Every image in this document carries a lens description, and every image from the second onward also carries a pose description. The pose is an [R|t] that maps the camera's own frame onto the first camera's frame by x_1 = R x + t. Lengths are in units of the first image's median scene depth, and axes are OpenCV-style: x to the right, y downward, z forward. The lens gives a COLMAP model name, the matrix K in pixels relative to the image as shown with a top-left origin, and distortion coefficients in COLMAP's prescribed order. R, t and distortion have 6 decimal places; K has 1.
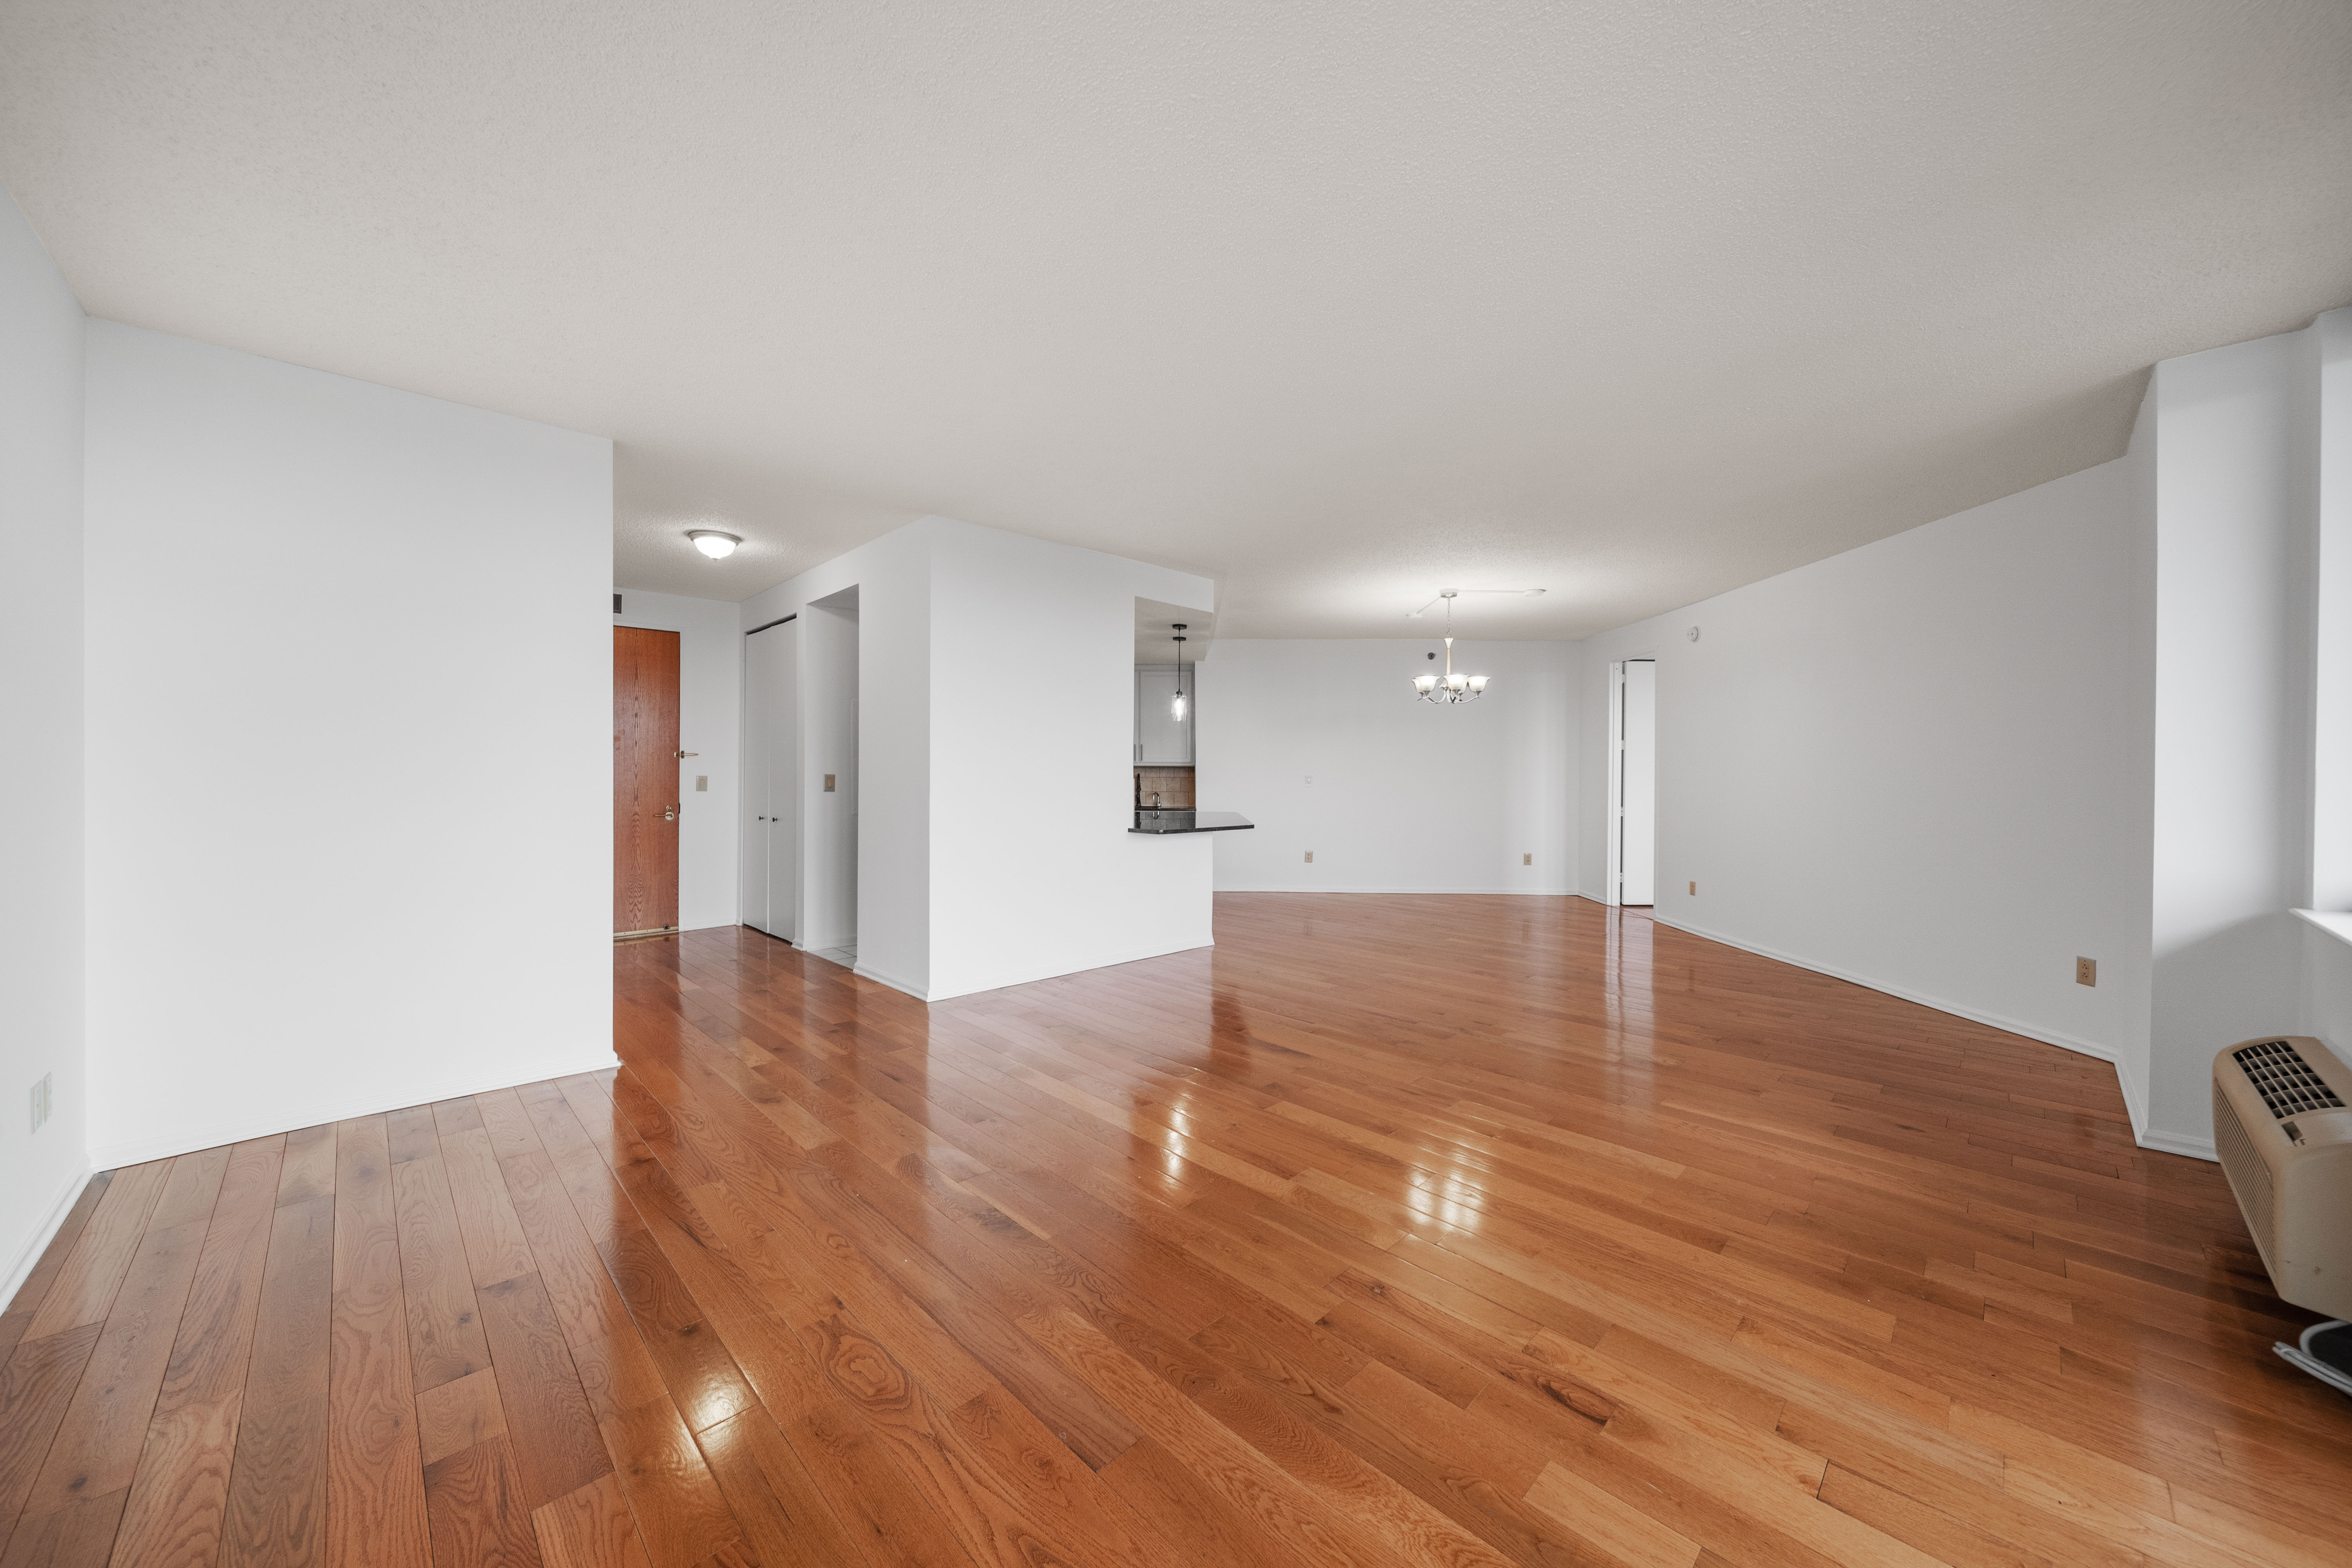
lens RADIAL K [[842.5, 0, 1169.6], [0, 842.5, 781.8], [0, 0, 1]] dist [-0.000835, -0.000191]
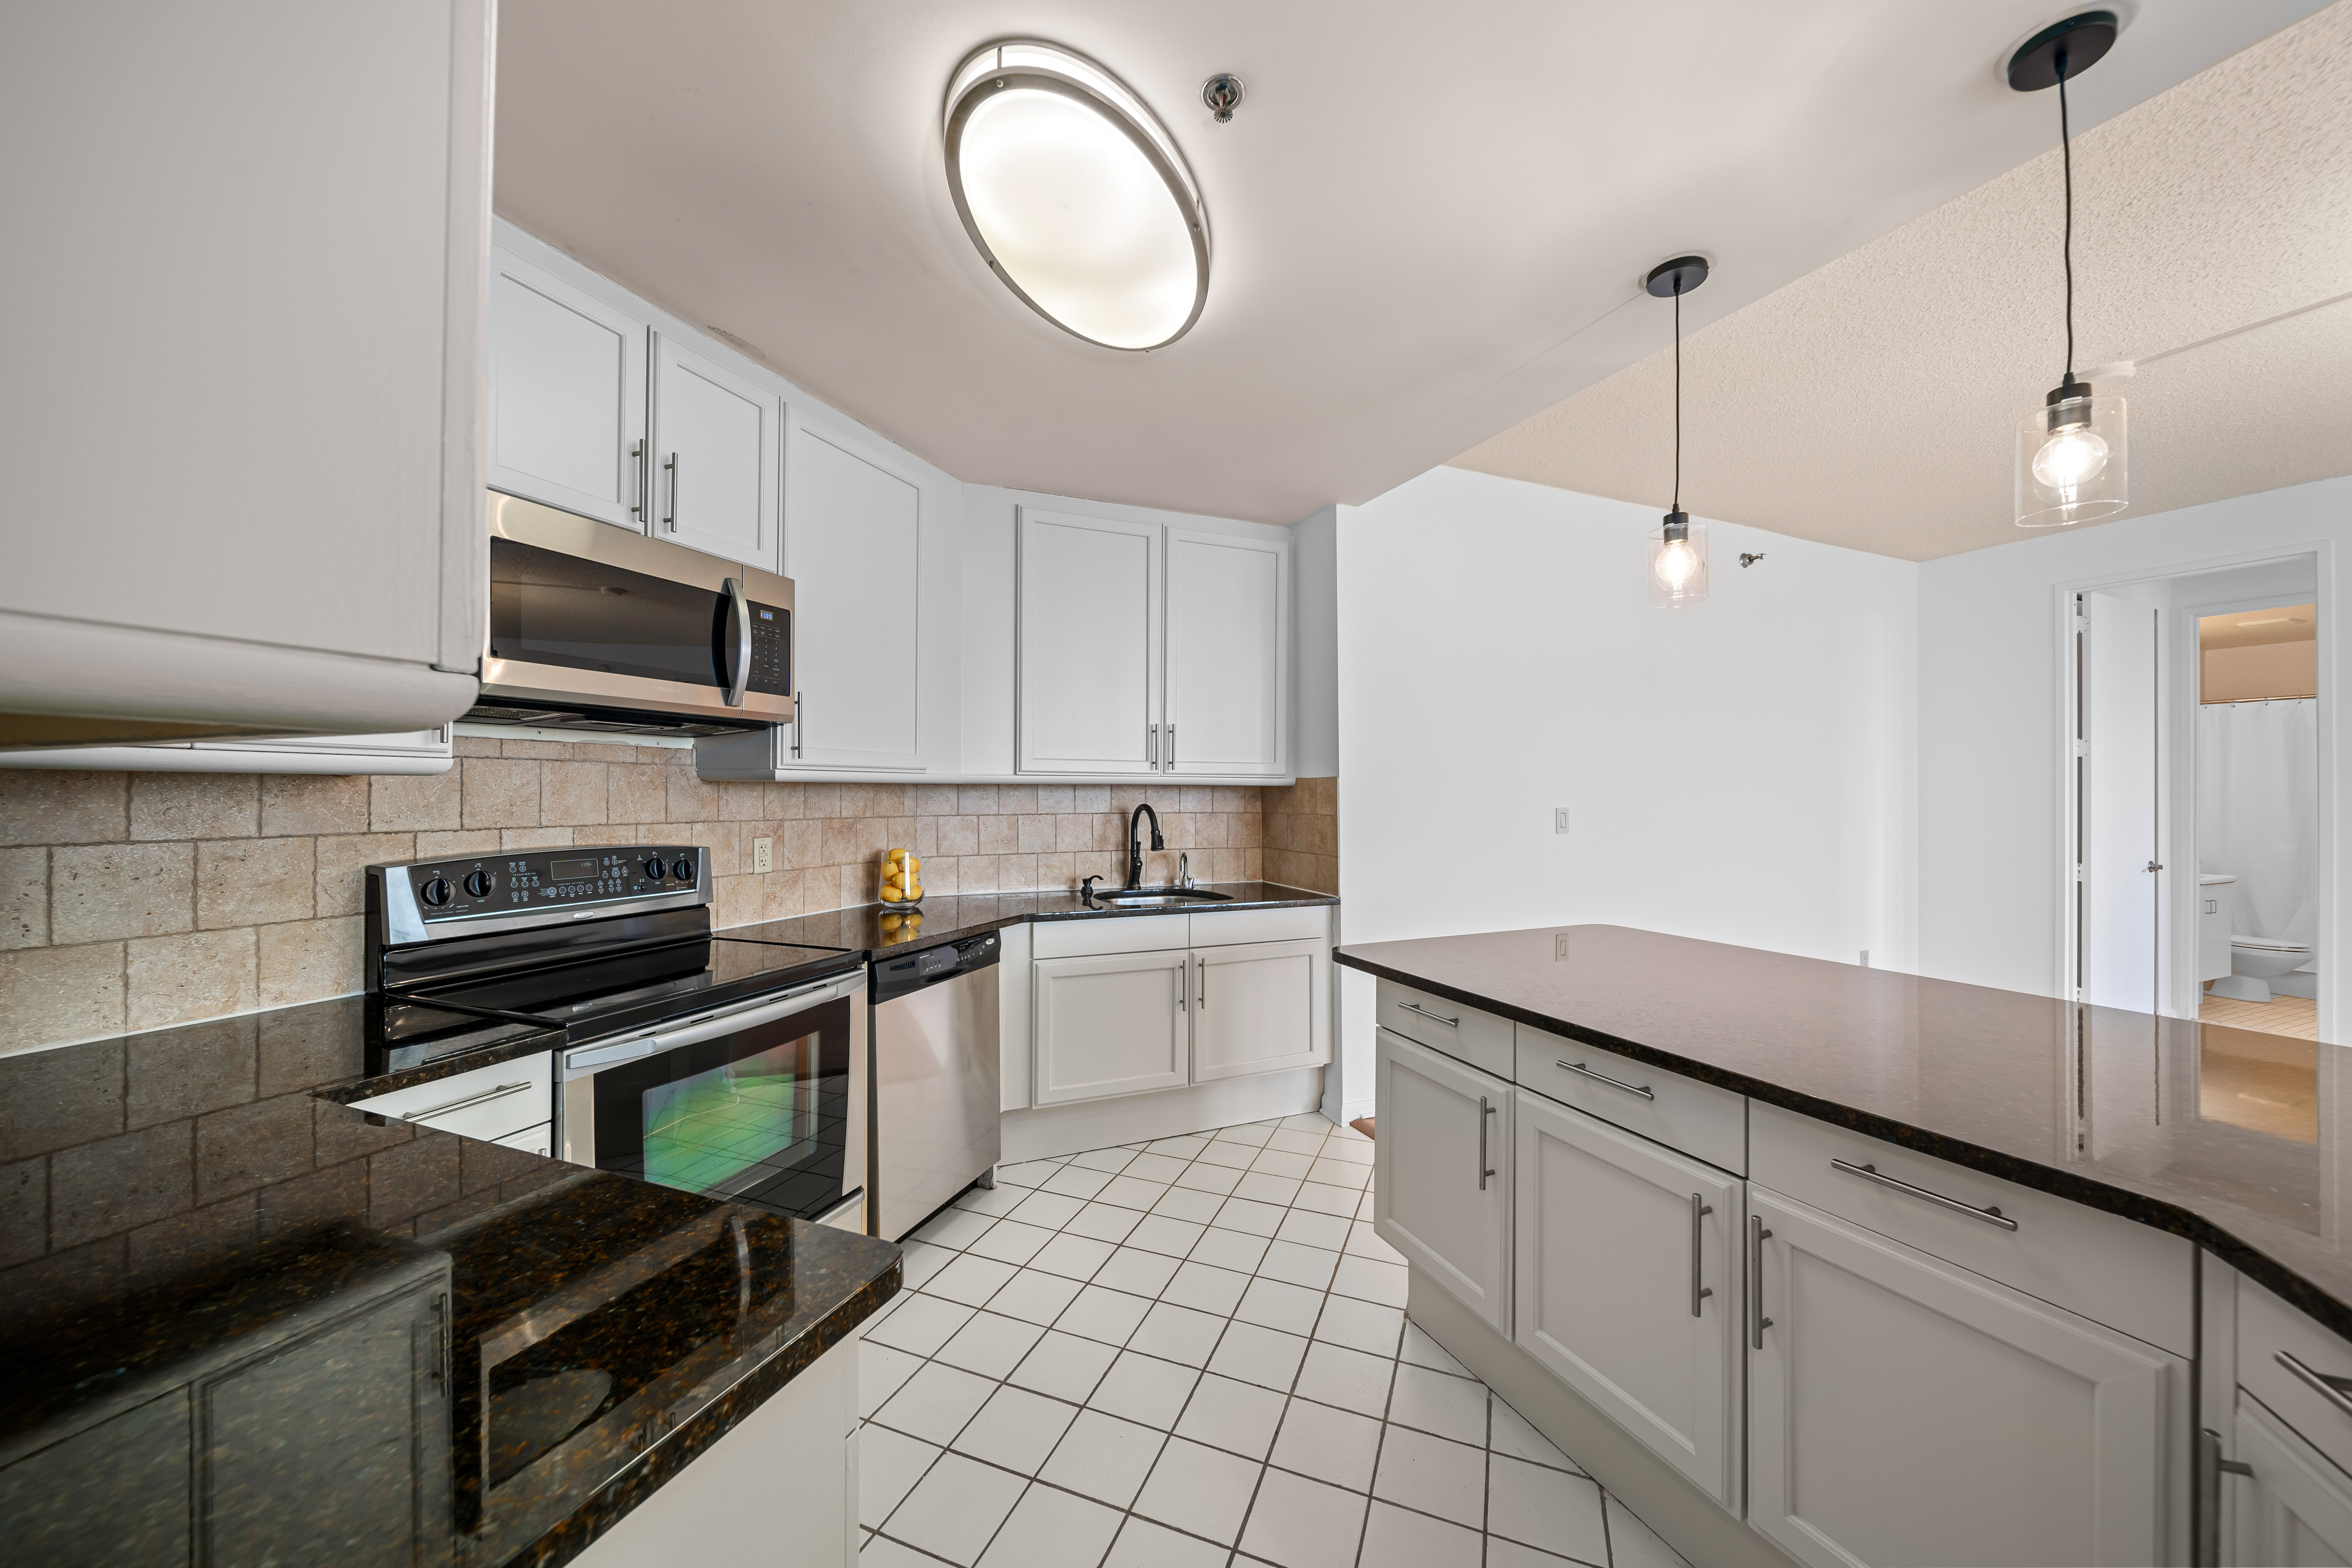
lens RADIAL K [[842.5, 0, 1169.6], [0, 842.5, 781.8], [0, 0, 1]] dist [-0.000835, -0.000191]
pose [[0.914589, 0.006016, 0.404339, -0.404517], [0.002820, 0.999770, -0.021252, -0.024630], [-0.404374, 0.020577, 0.914362, 1.472363]]
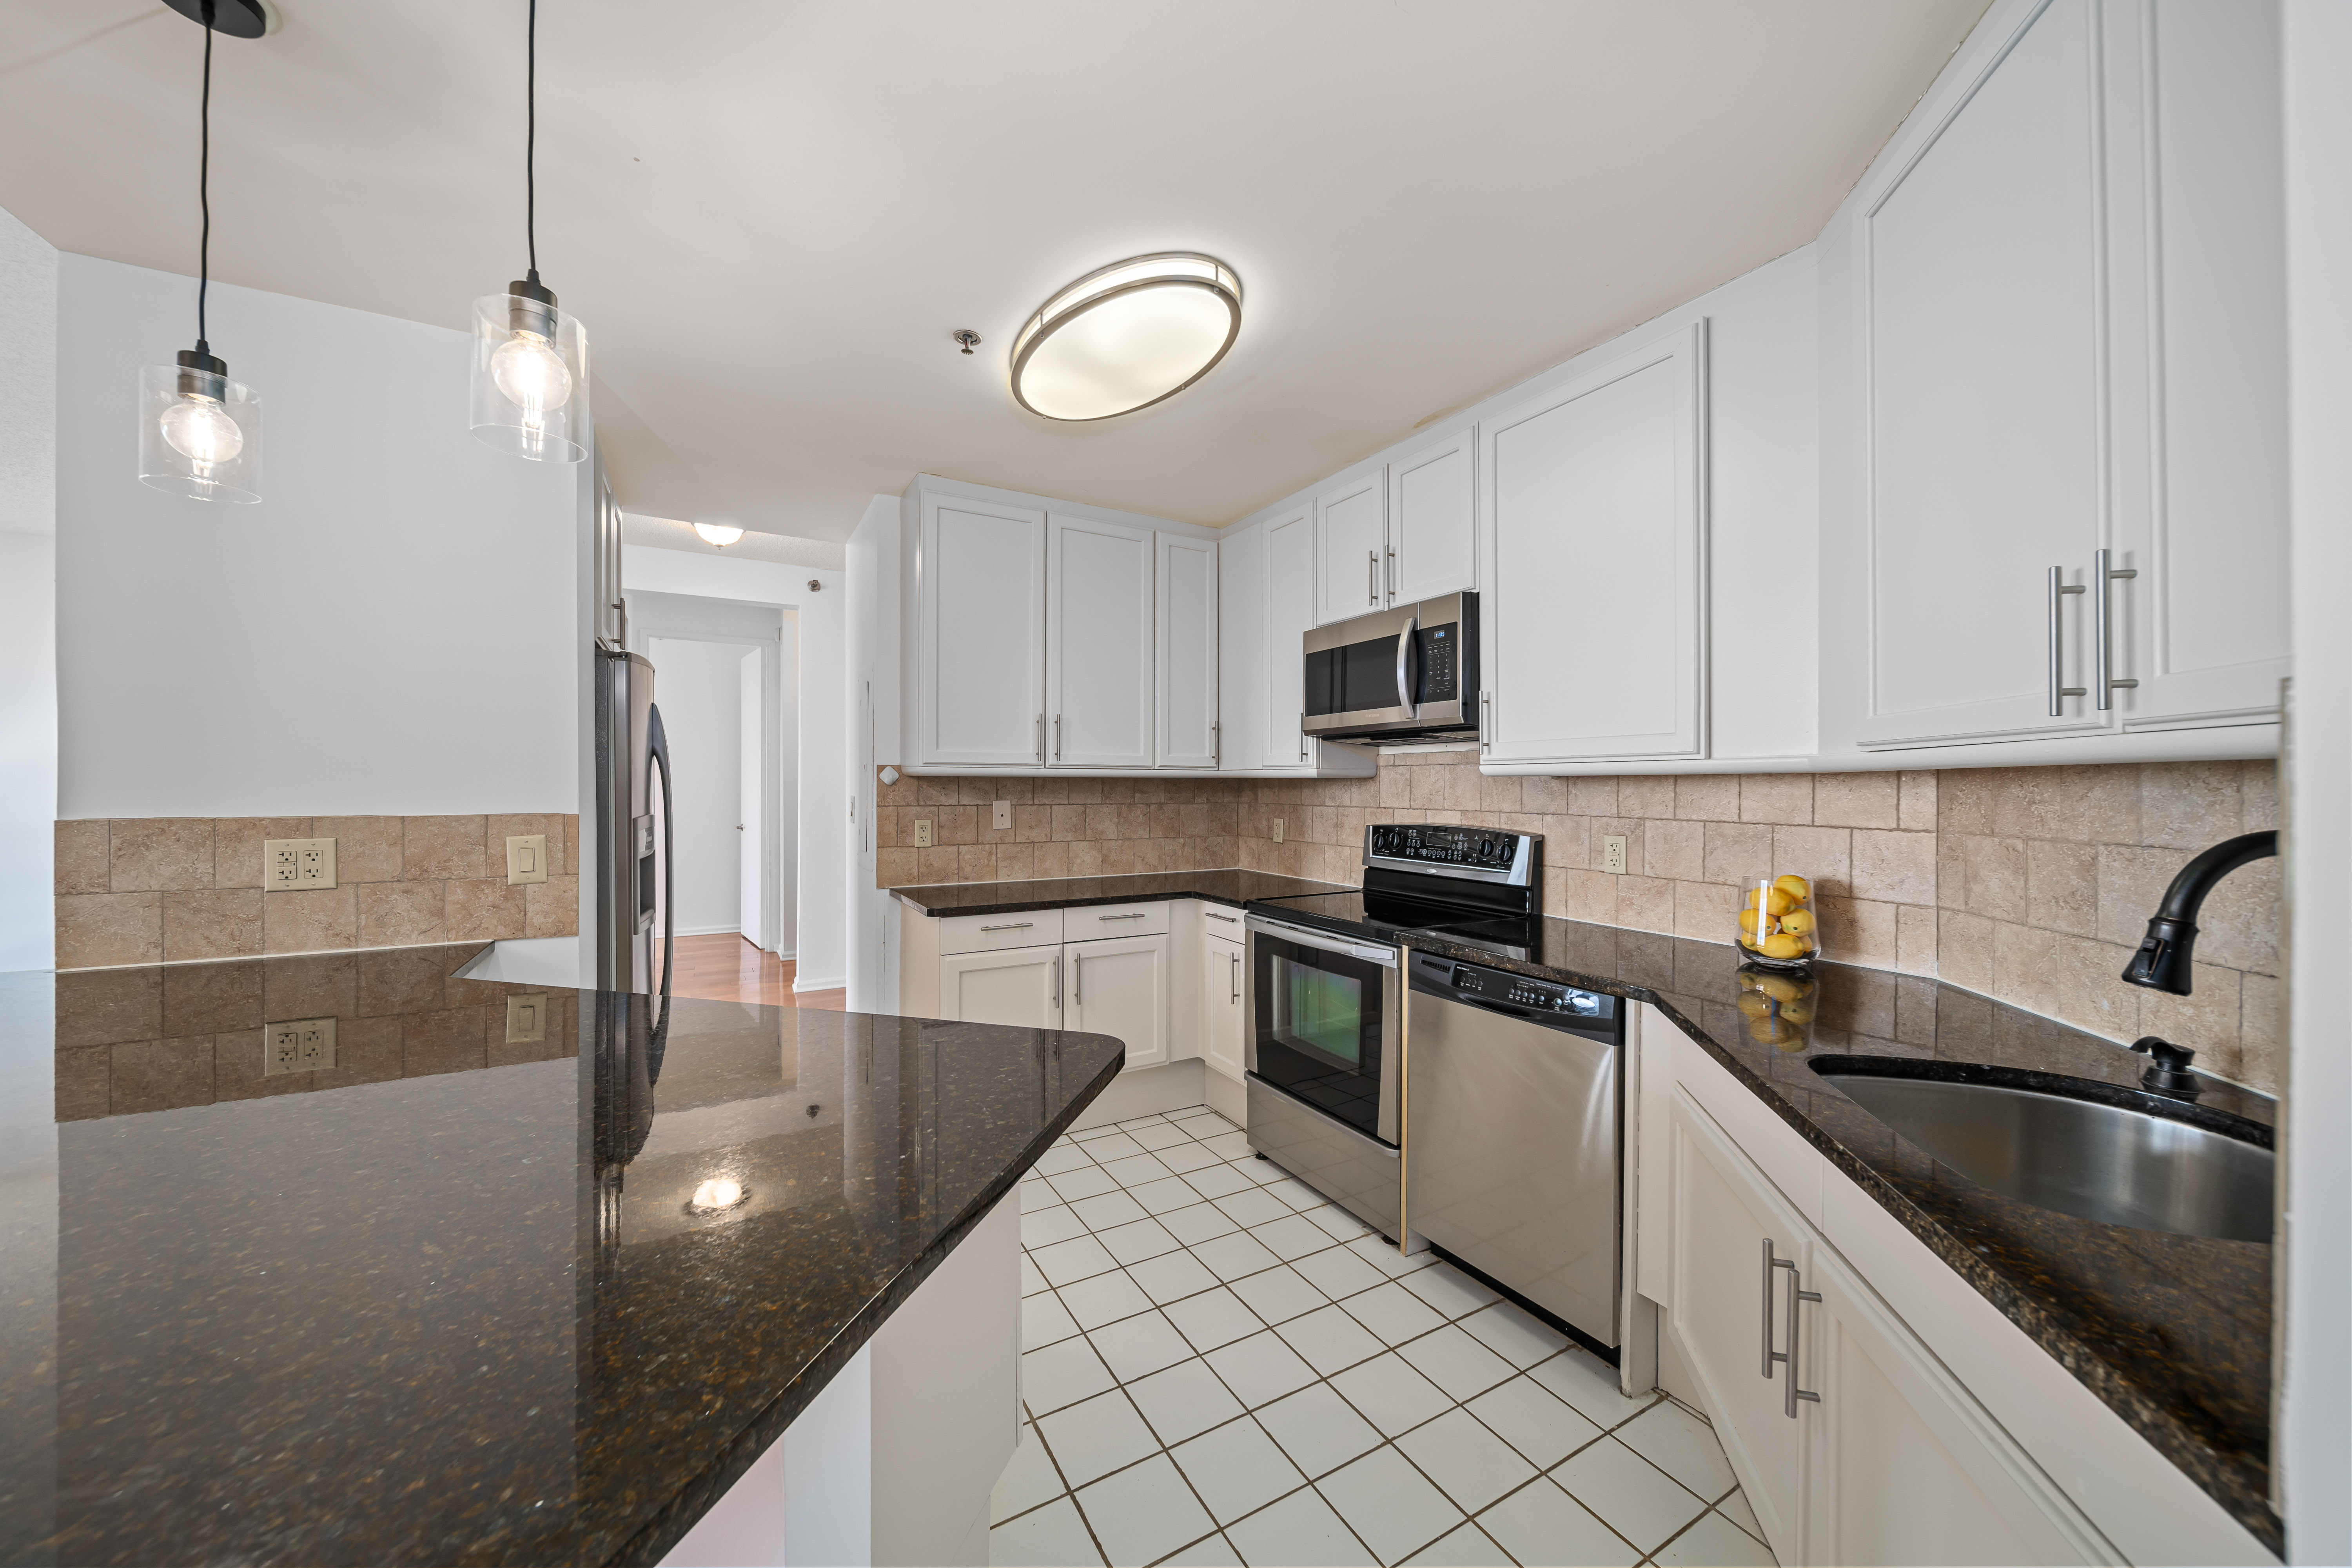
lens RADIAL K [[835.7, 0, 1169.2], [0, 835.7, 778.2], [0, 0, 1]] dist [0.001441, -0.000128]
pose [[-0.251062, -0.008656, -0.967932, 0.211798], [-0.013193, 0.999898, -0.005520, -0.029836], [0.967881, 0.011384, -0.251150, 2.013656]]
